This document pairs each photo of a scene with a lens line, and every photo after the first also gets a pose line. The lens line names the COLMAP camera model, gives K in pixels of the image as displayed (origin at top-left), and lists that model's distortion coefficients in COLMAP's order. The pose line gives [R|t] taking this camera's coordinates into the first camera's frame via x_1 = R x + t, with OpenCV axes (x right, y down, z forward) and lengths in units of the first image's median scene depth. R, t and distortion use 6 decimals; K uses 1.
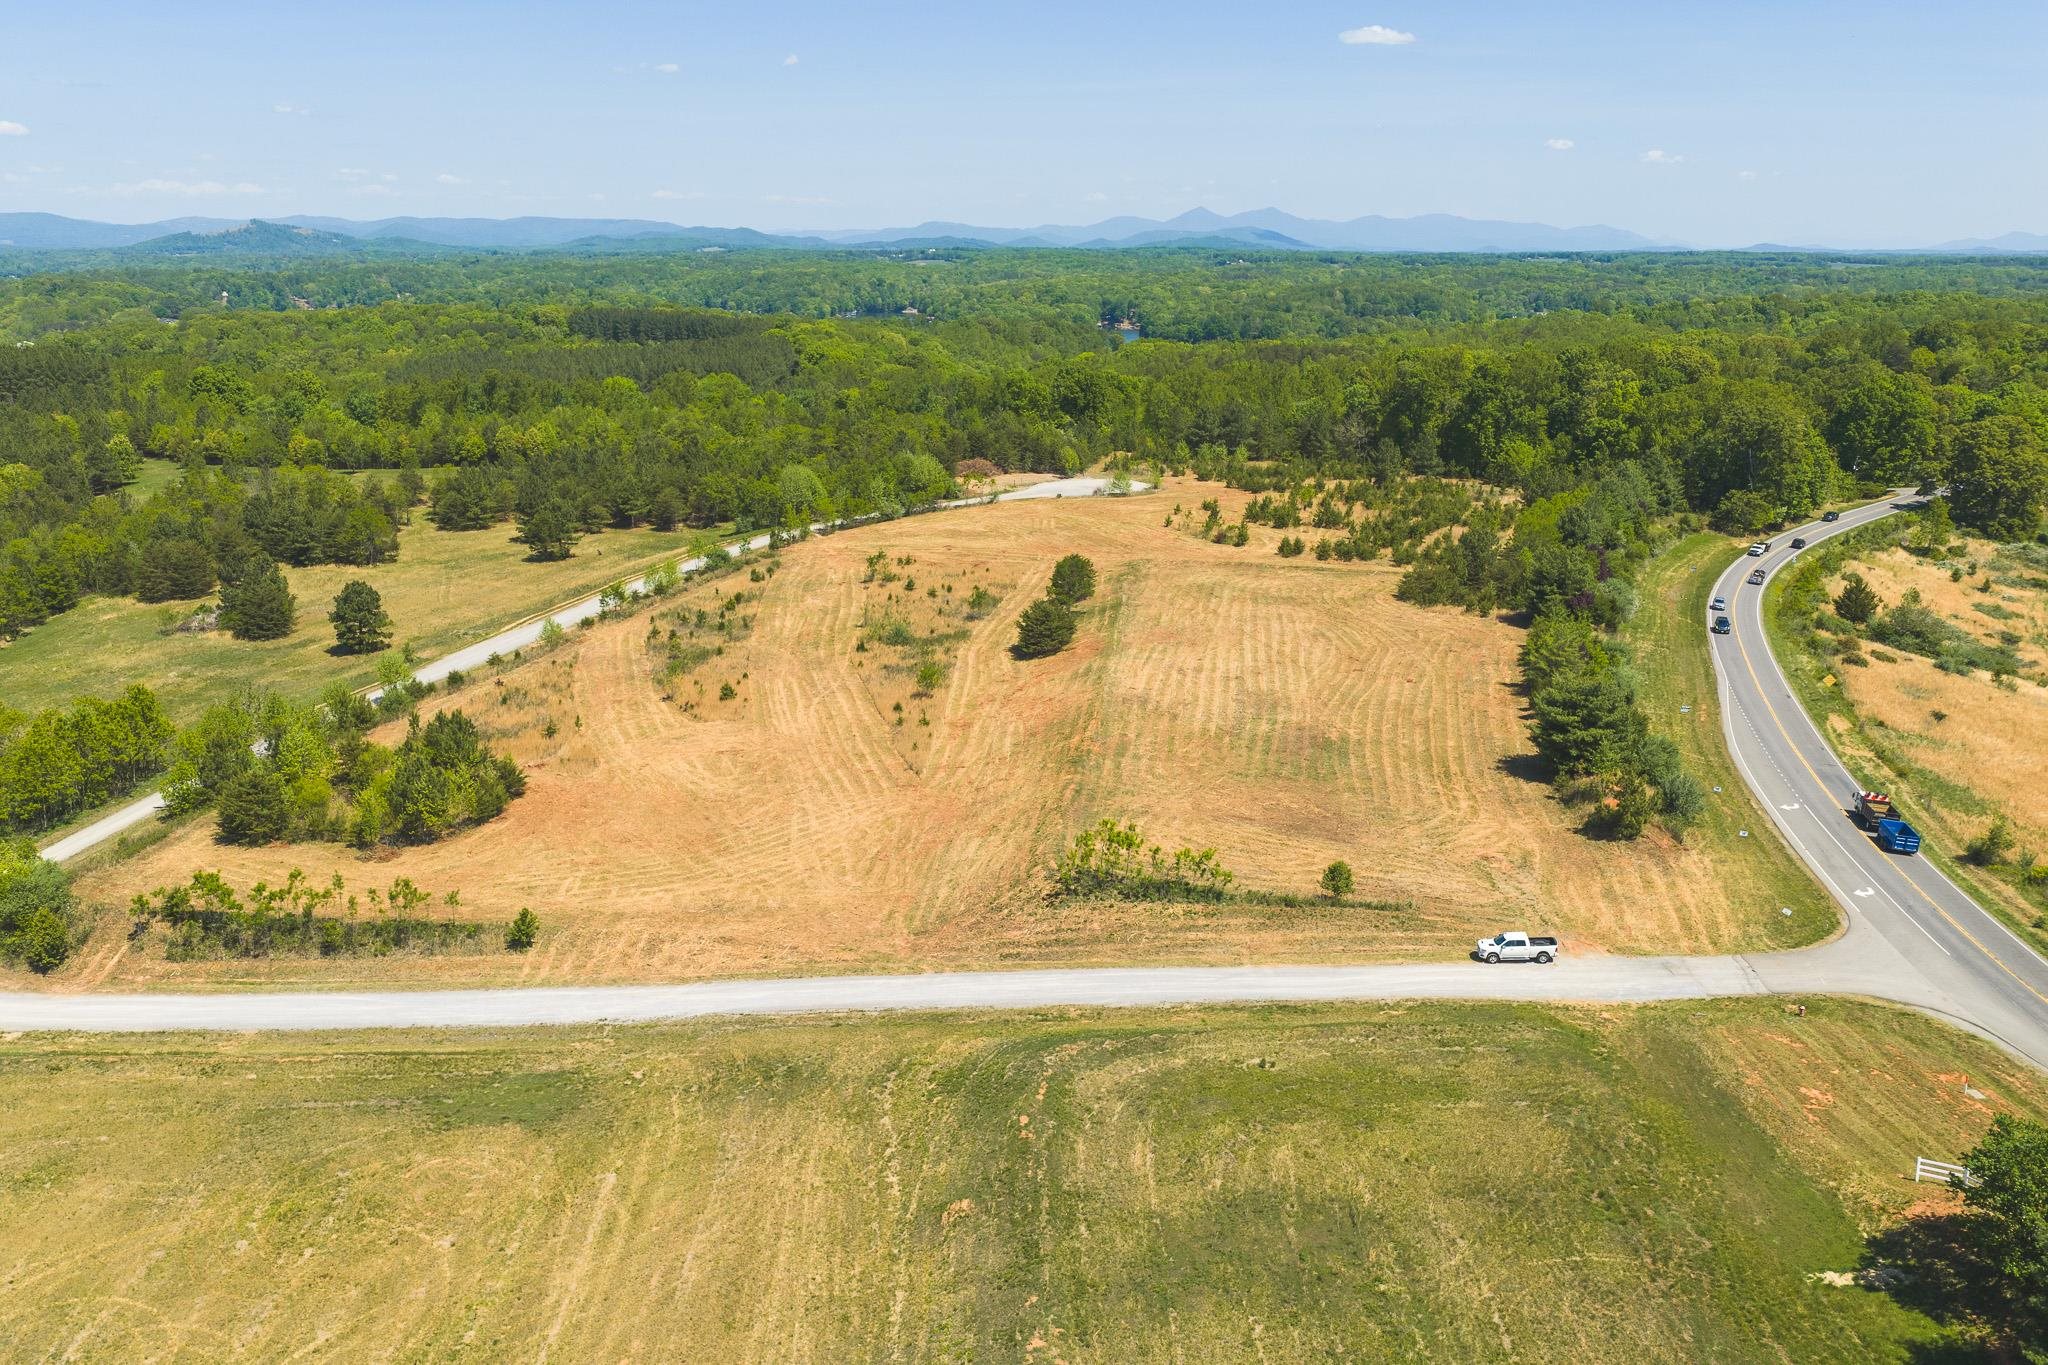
lens RADIAL K [[1686.1, 0, 1019.5], [0, 1686.1, 684.8], [0, 0, 1]] dist [0.025405, -0.043578]
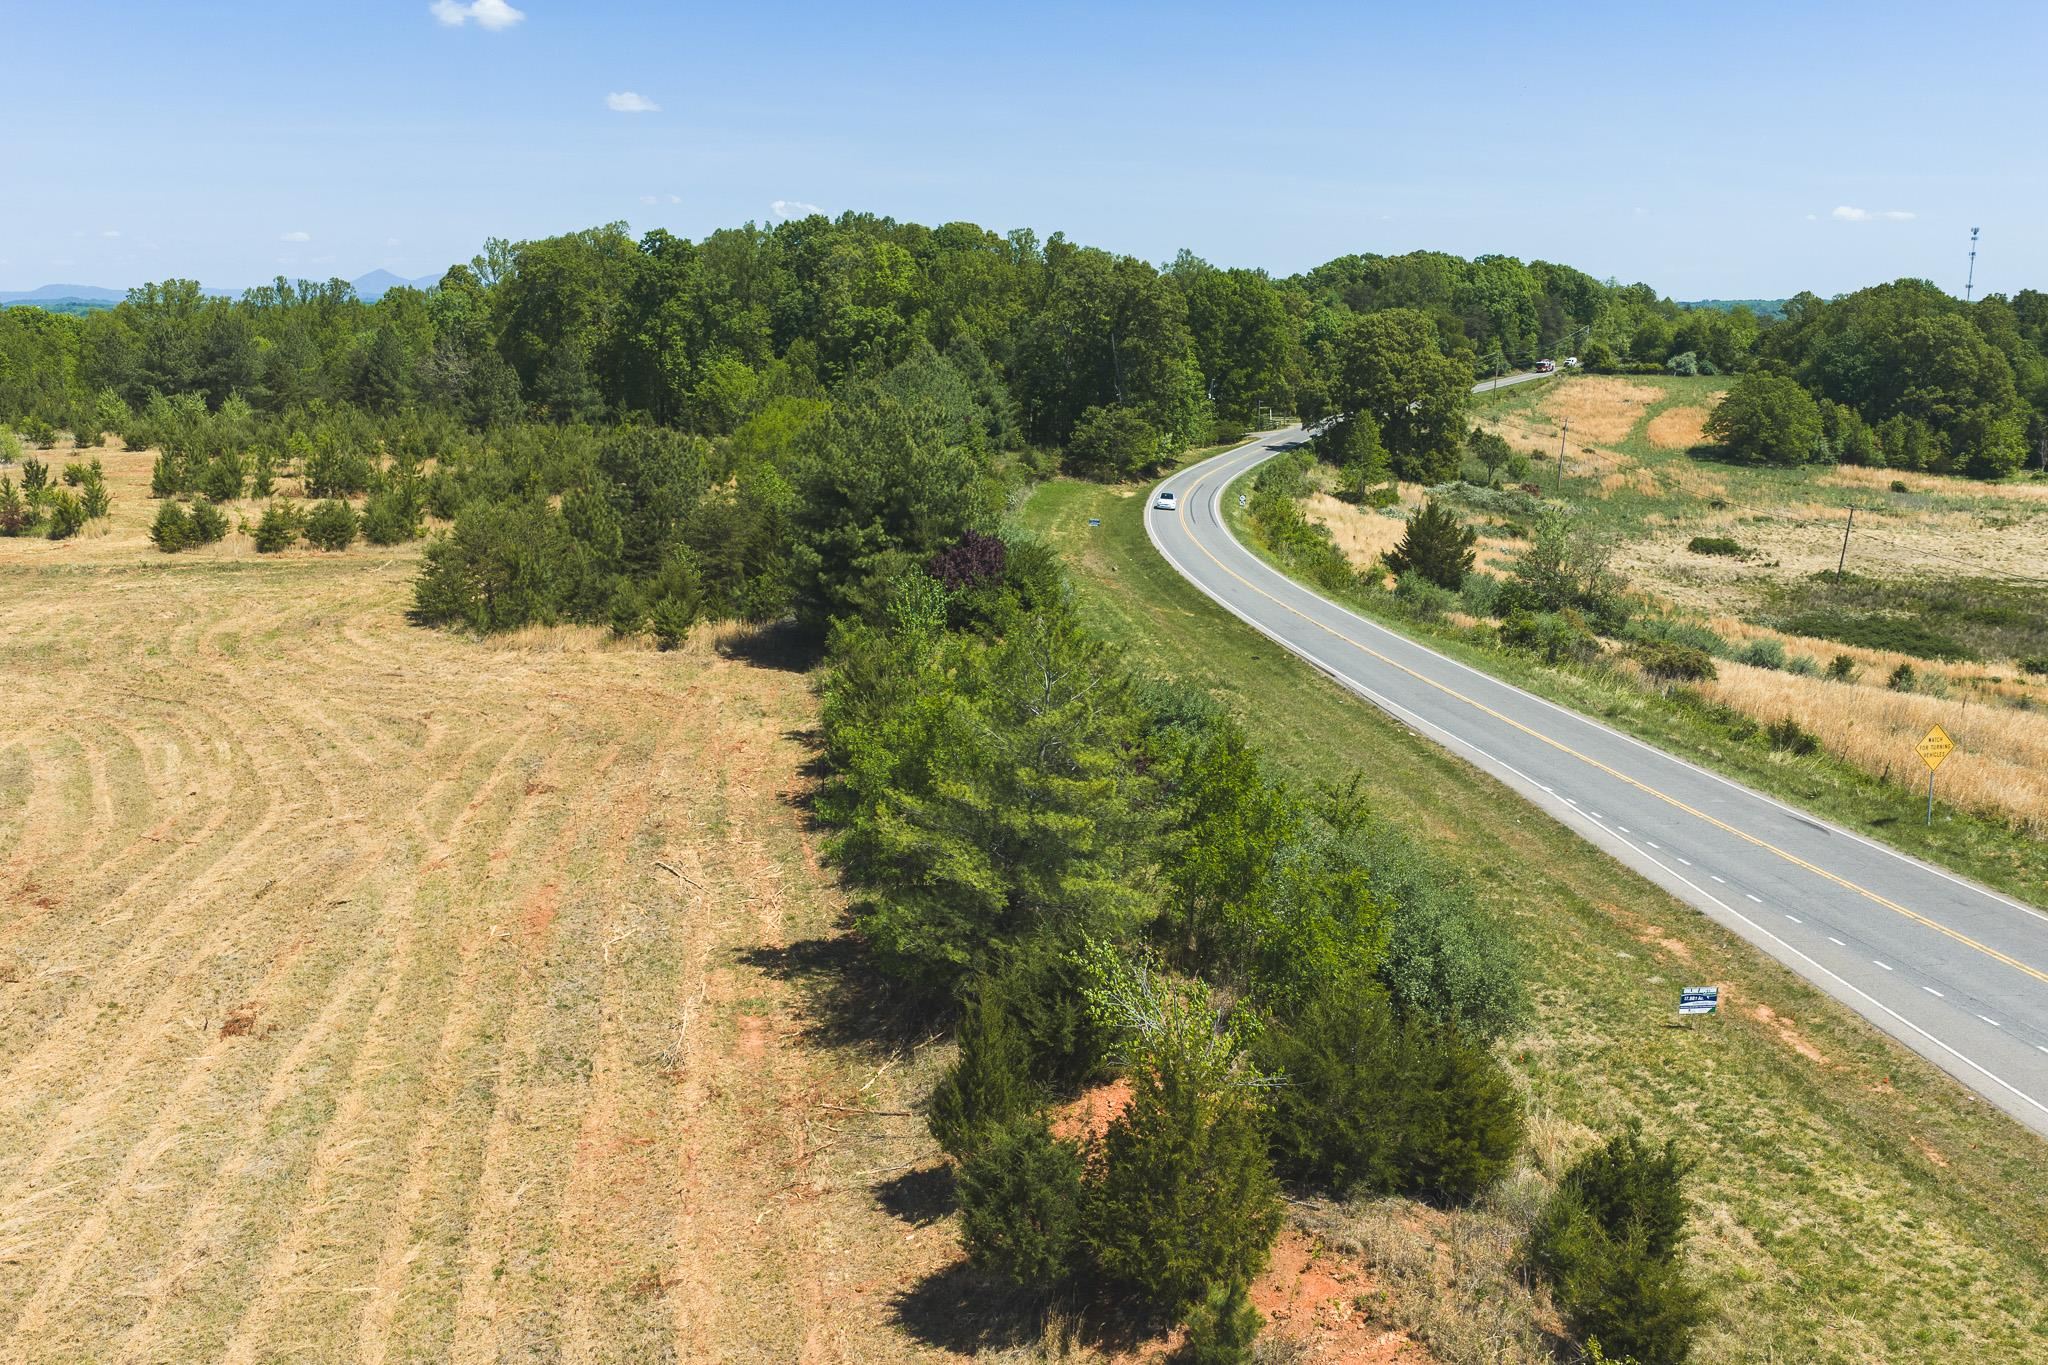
lens RADIAL K [[1686.1, 0, 1034.3], [0, 1686.1, 702.6], [0, 0, 1]] dist [0.025405, -0.043578]
pose [[0.896175, -0.106335, 0.430770, 0.228051], [0.117721, 0.993047, 0.000225, -0.025492], [-0.427798, 0.050509, 0.902462, 0.786390]]
